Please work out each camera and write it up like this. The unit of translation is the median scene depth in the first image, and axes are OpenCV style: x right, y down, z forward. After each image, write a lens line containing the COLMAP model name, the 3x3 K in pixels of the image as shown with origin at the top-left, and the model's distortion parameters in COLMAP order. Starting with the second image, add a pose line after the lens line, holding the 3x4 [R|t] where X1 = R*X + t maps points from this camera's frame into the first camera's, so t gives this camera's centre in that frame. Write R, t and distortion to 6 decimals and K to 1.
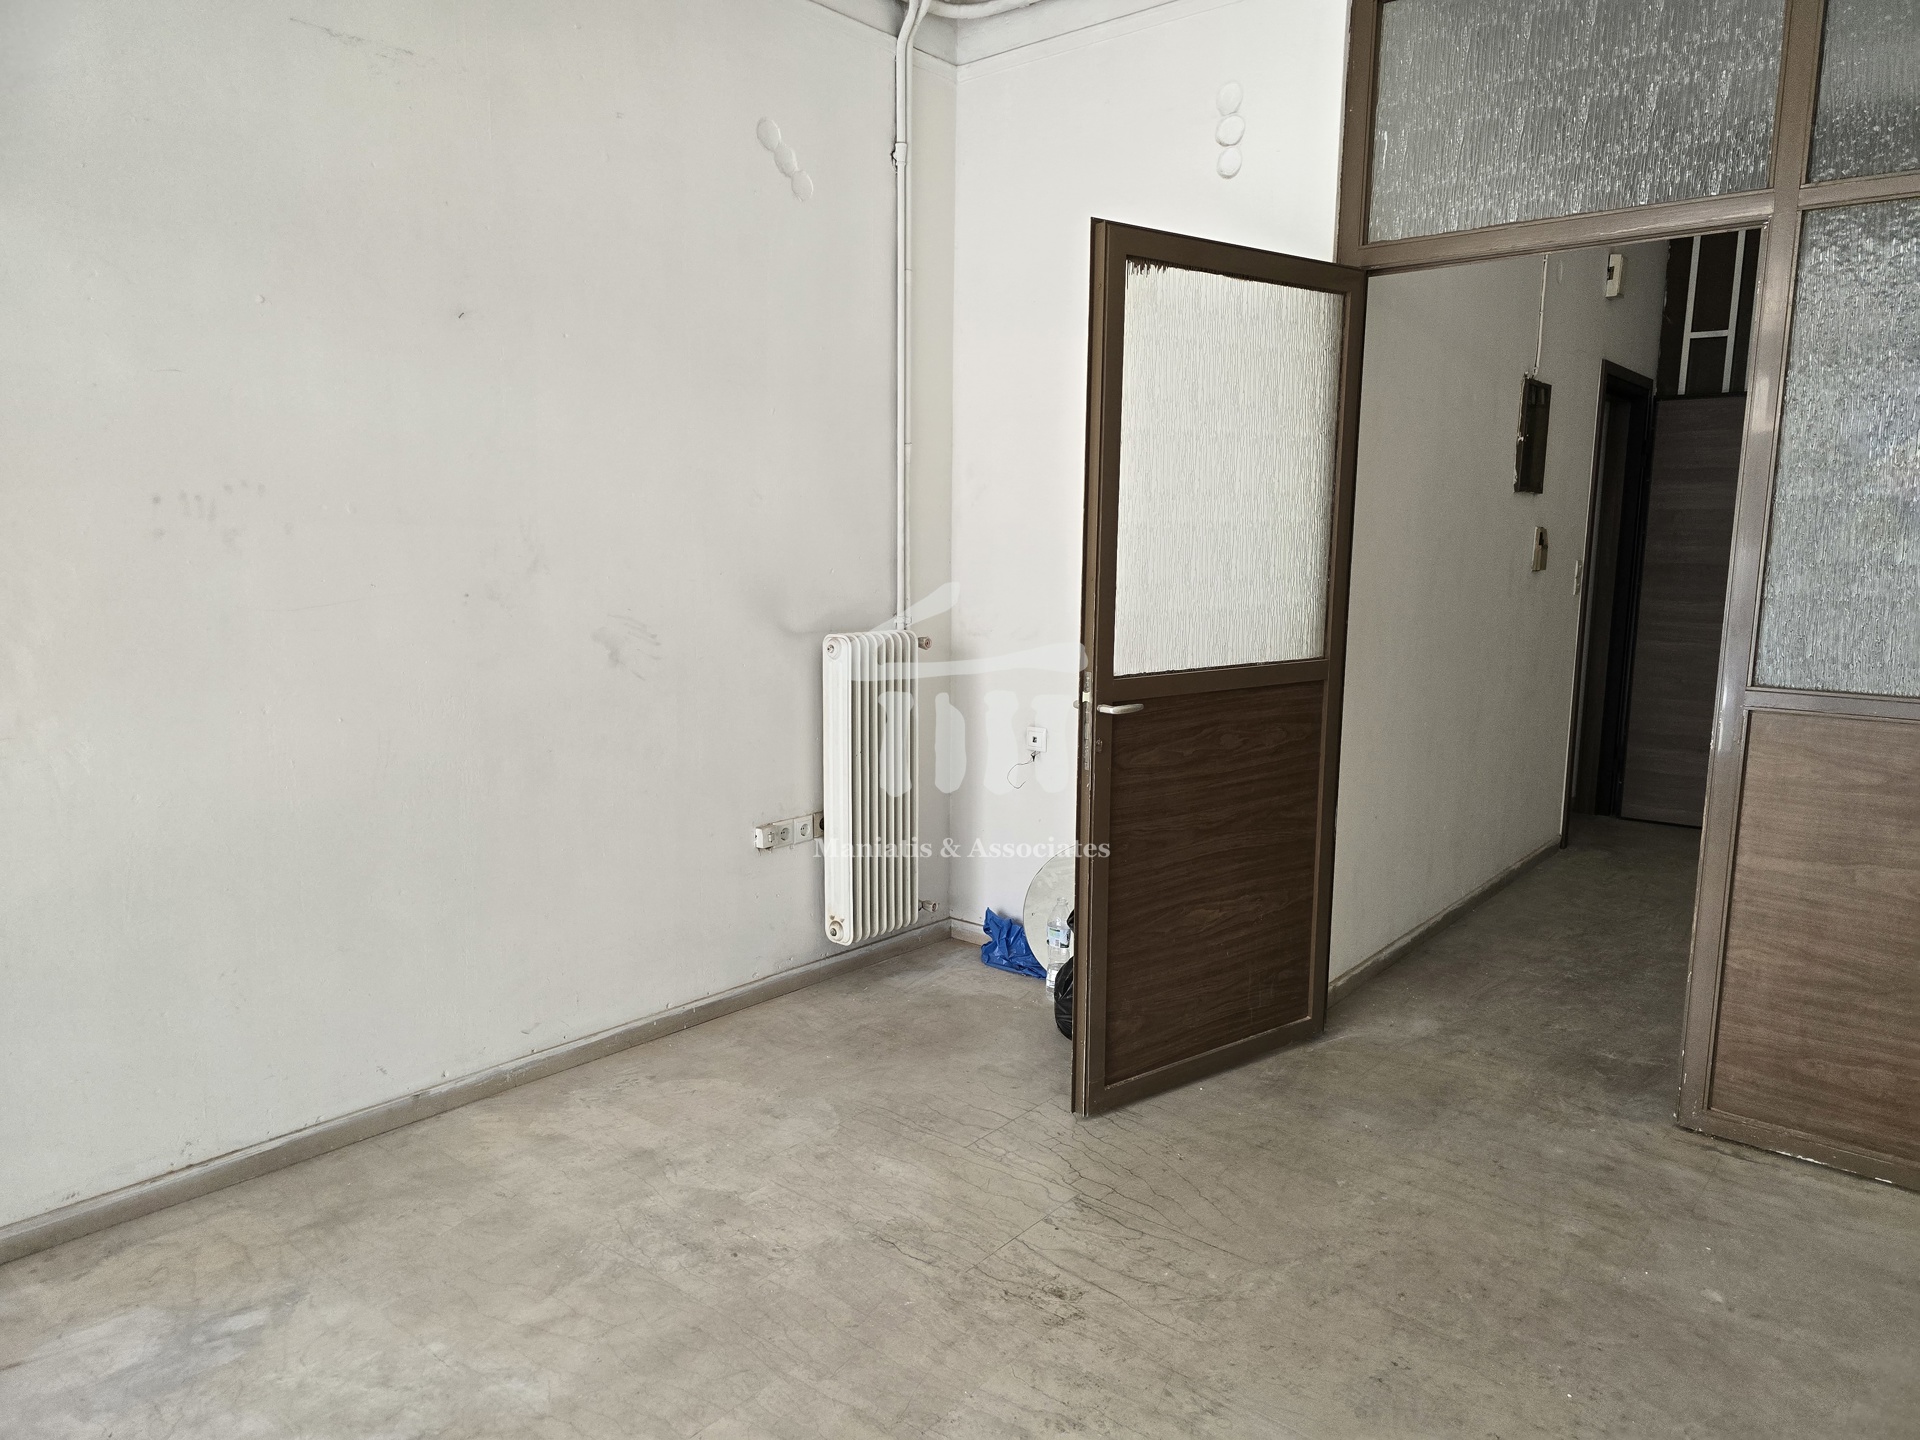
lens RADIAL K [[1259.2, 0, 960.0], [0, 1259.2, 720.0], [0, 0, 1]] dist [0.053739, -0.041979]
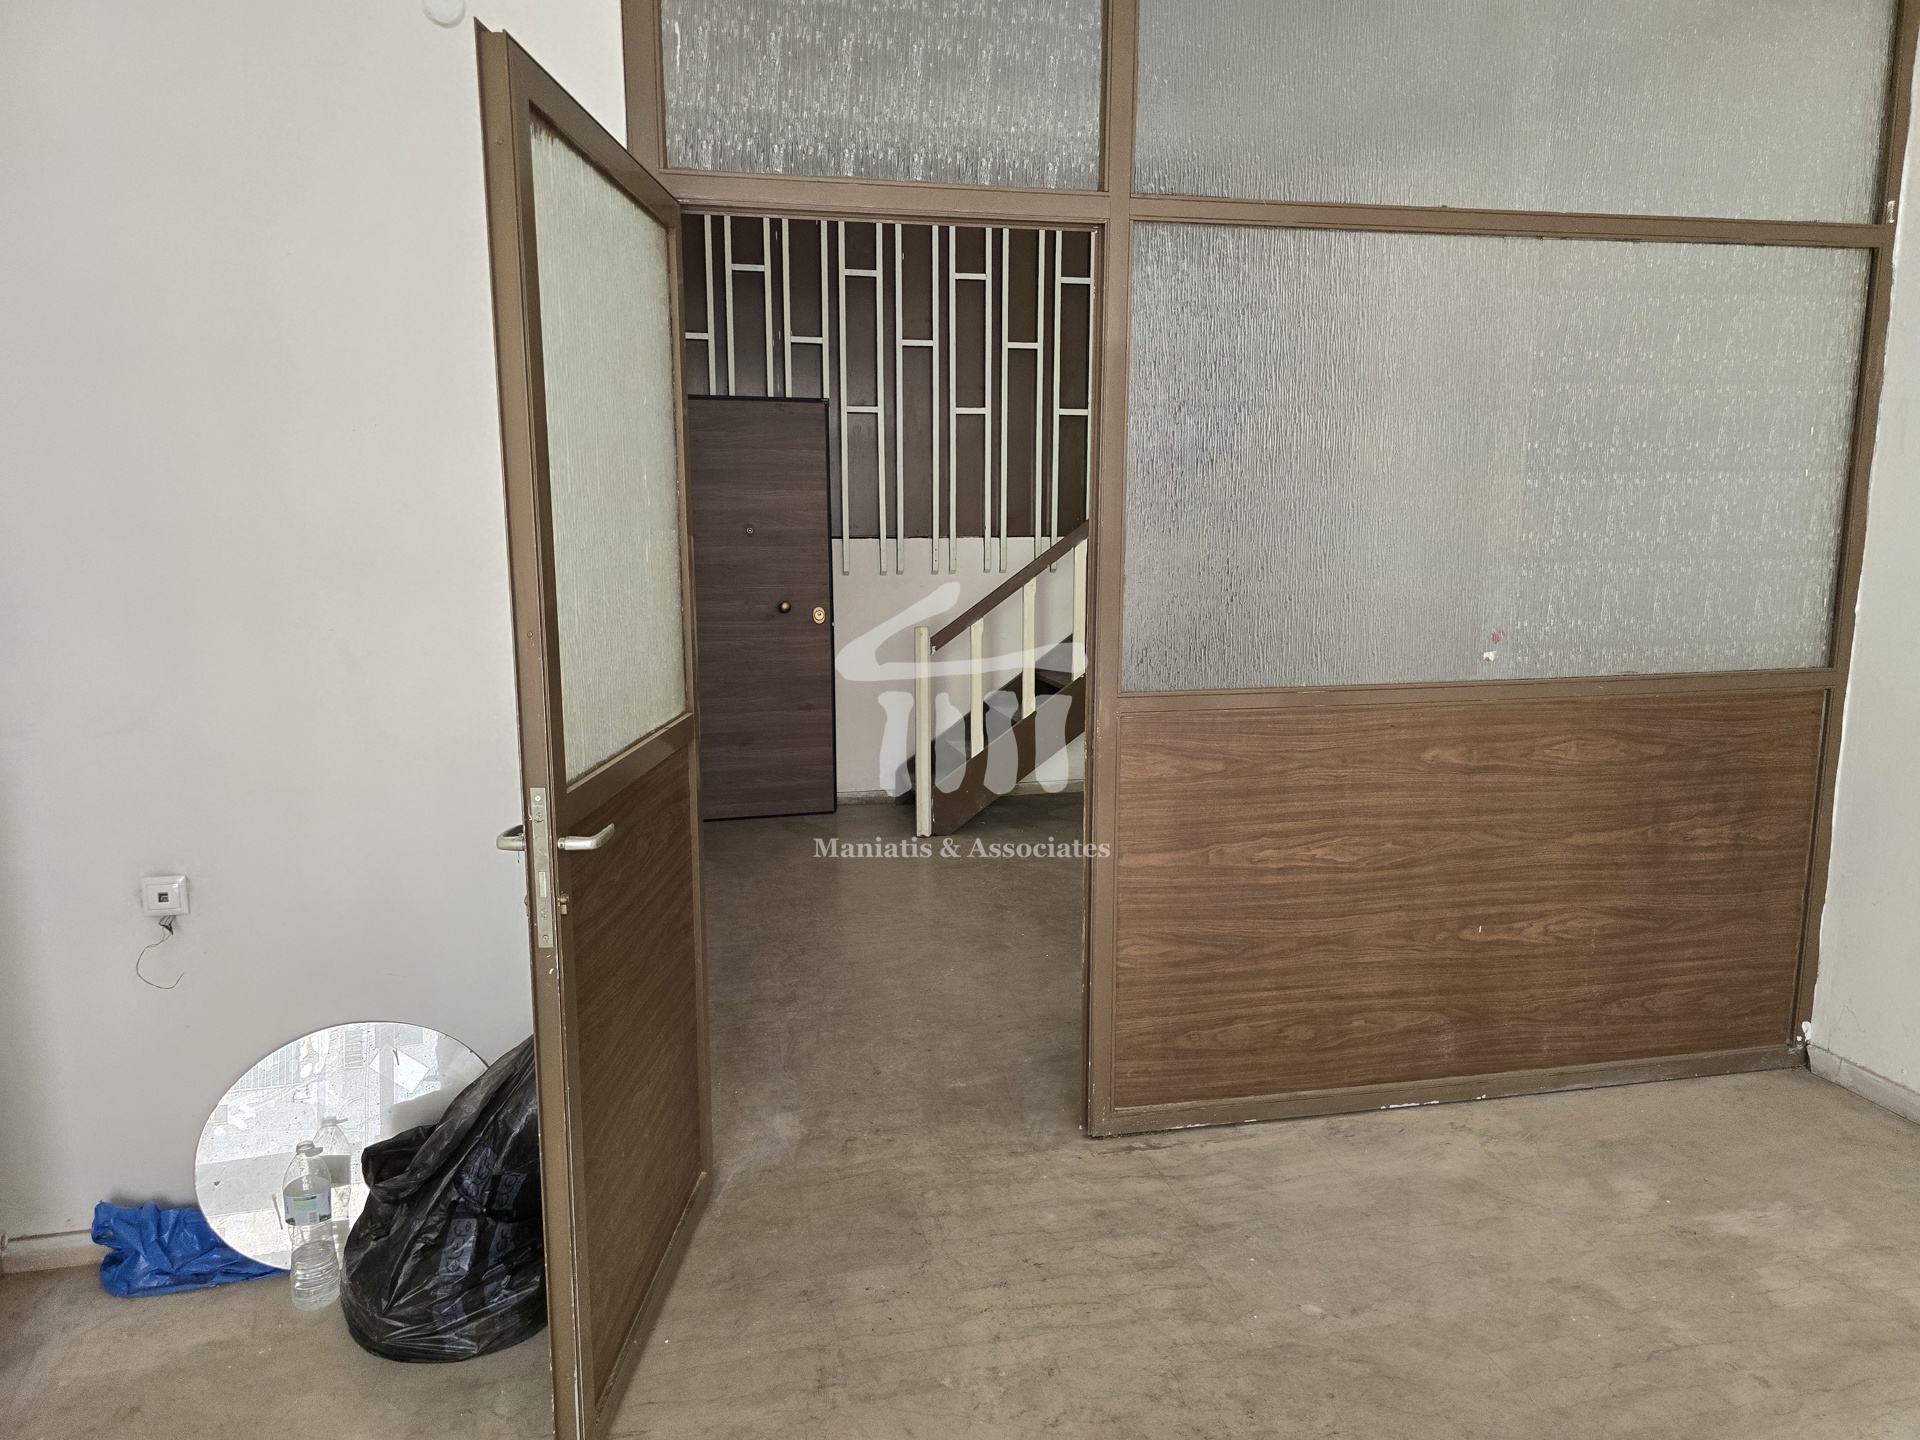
lens RADIAL K [[1259.2, 0, 960.0], [0, 1259.2, 720.0], [0, 0, 1]] dist [0.053739, -0.041979]
pose [[0.623504, -0.124256, 0.771883, -0.234512], [0.128245, 0.990171, 0.055803, -0.076299], [-0.771230, 0.064197, 0.633311, 0.454937]]
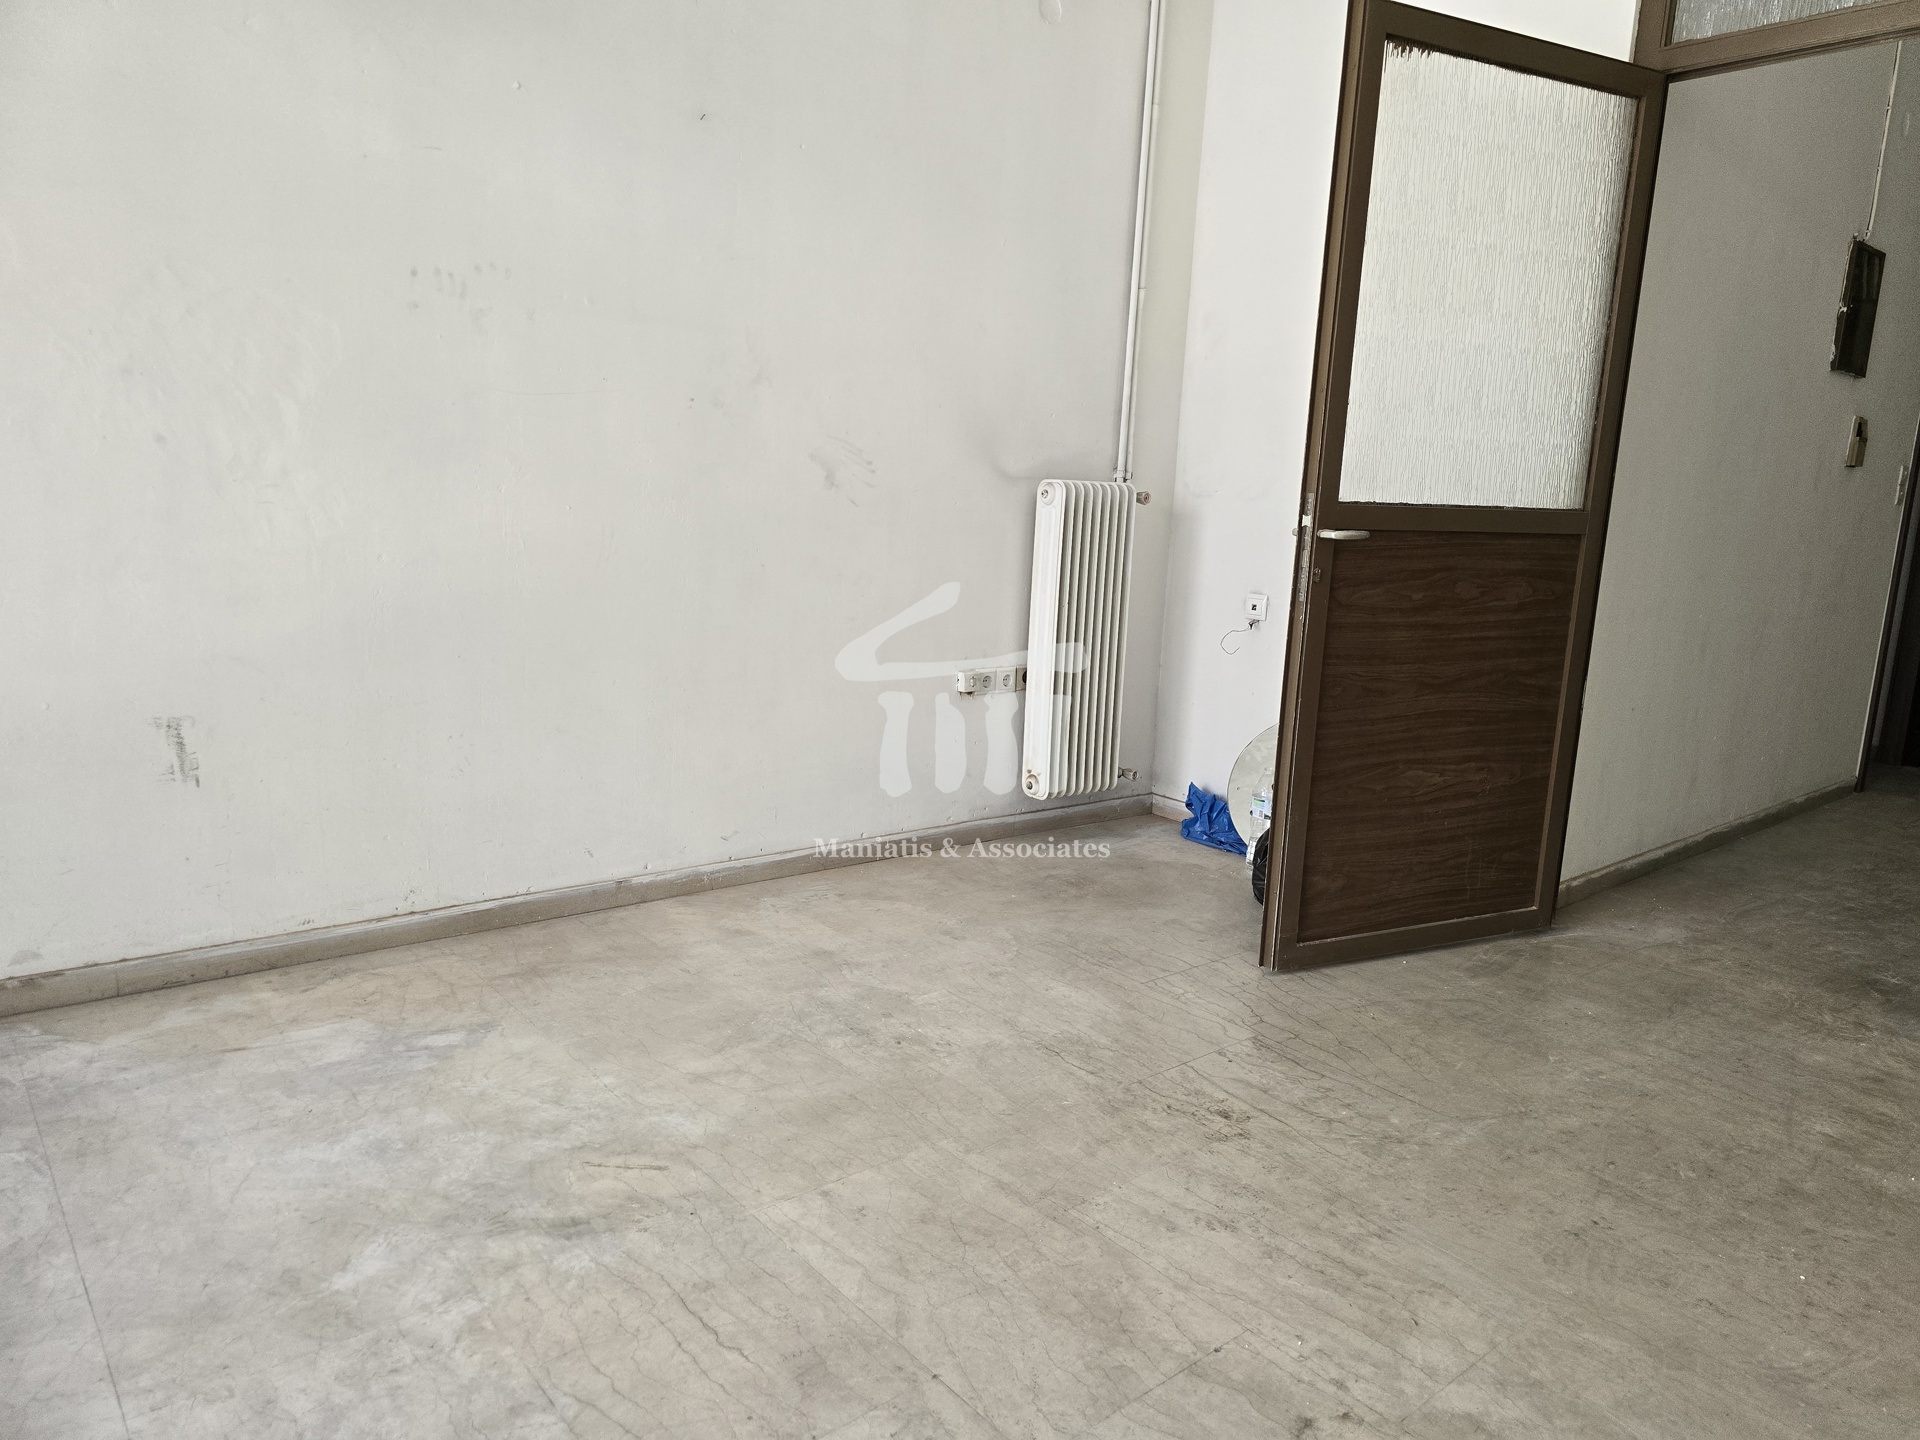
lens RADIAL K [[1258.1, 0, 984.6], [0, 1258.1, 695.7], [0, 0, 1]] dist [0.059367, -0.051272]
pose [[0.983920, 0.069769, -0.164422, 0.029030], [-0.067028, 0.997505, 0.022172, 0.107529], [0.165558, -0.010794, 0.986141, 0.032291]]
